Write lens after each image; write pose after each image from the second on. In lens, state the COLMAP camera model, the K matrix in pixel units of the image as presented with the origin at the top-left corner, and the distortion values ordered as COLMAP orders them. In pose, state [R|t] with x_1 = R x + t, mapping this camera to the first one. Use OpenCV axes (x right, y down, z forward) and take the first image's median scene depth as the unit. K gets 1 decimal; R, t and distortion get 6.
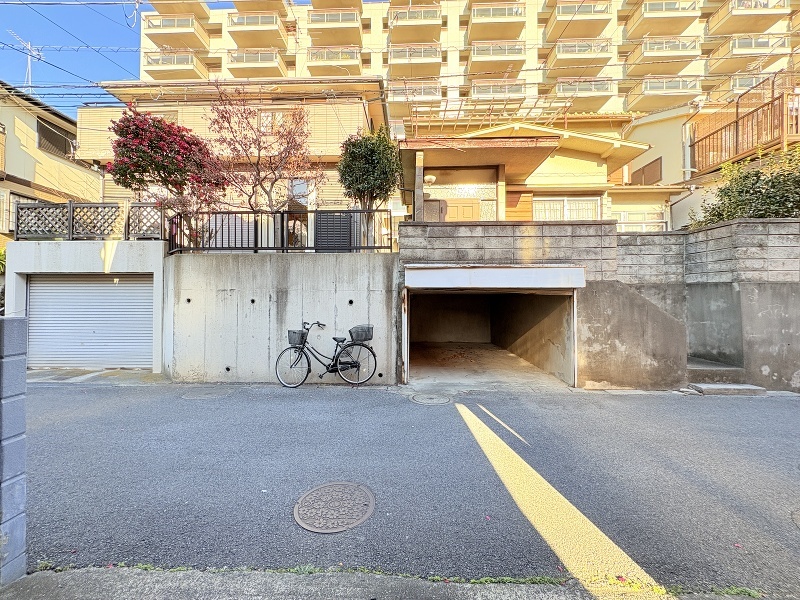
lens RADIAL K [[316.3, 0, 399.7], [0, 316.3, 298.9], [0, 0, 1]] dist [-0.000397, 0.000228]
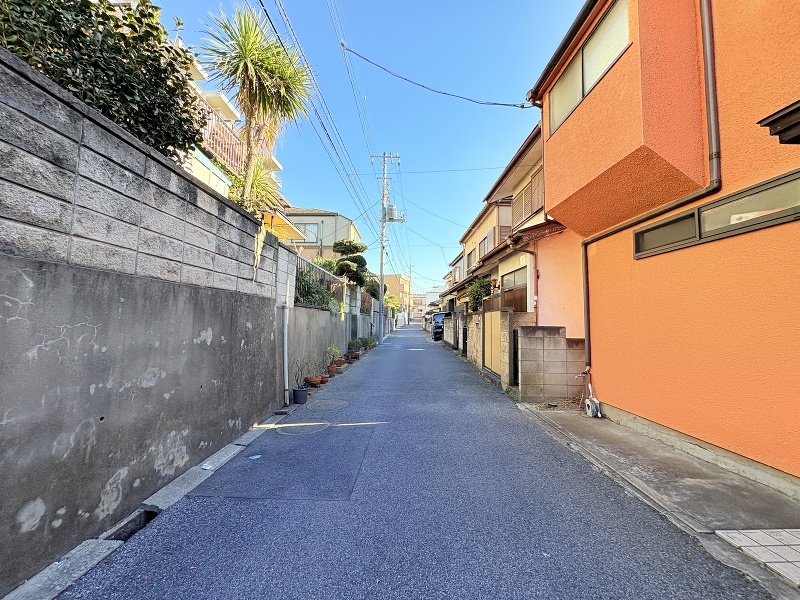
lens RADIAL K [[316.3, 0, 398.8], [0, 316.3, 297.3], [0, 0, 1]] dist [-0.000397, 0.000228]
pose [[-0.012080, 0.072757, 0.997277, 0.789488], [-0.026123, 0.996986, -0.073053, 0.004332], [-0.999586, -0.026934, -0.010143, 0.609612]]
